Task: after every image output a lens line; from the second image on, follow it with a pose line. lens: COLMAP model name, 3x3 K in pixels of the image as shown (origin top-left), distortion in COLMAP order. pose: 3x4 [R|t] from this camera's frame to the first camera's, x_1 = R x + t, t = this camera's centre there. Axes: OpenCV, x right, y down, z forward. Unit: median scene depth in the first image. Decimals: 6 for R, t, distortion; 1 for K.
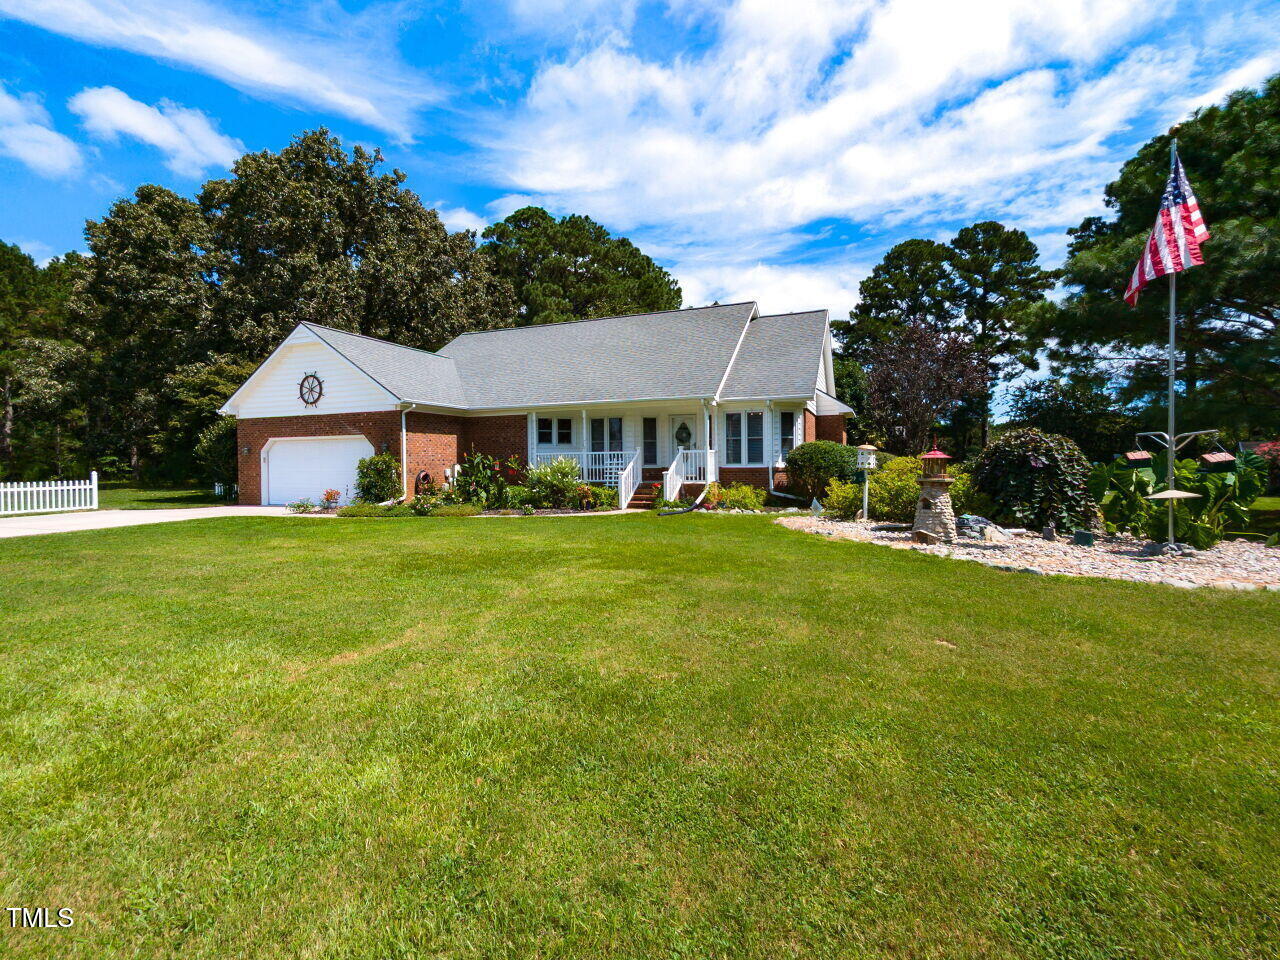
lens RADIAL K [[635.5, 0, 651.3], [0, 635.5, 474.9], [0, 0, 1]] dist [0.000998, 0.000166]
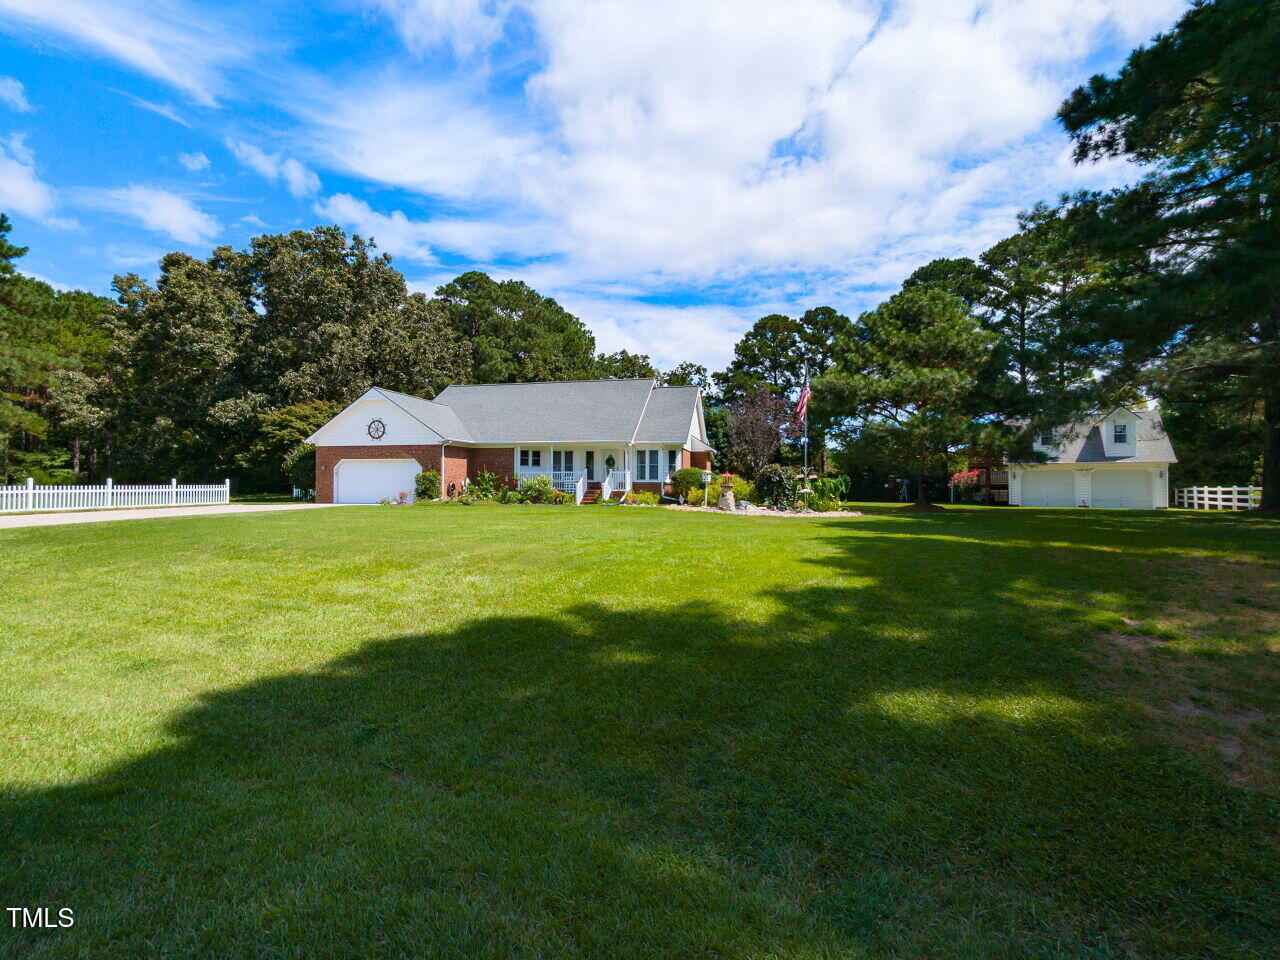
lens RADIAL K [[691.3, 0, 632.7], [0, 691.3, 482.8], [0, 0, 1]] dist [0.009844, 0.000712]
pose [[0.991432, 0.013860, 0.129885, -0.122691], [-0.010872, 0.999660, -0.023689, 0.031671], [-0.130169, 0.022074, 0.991246, -0.767656]]
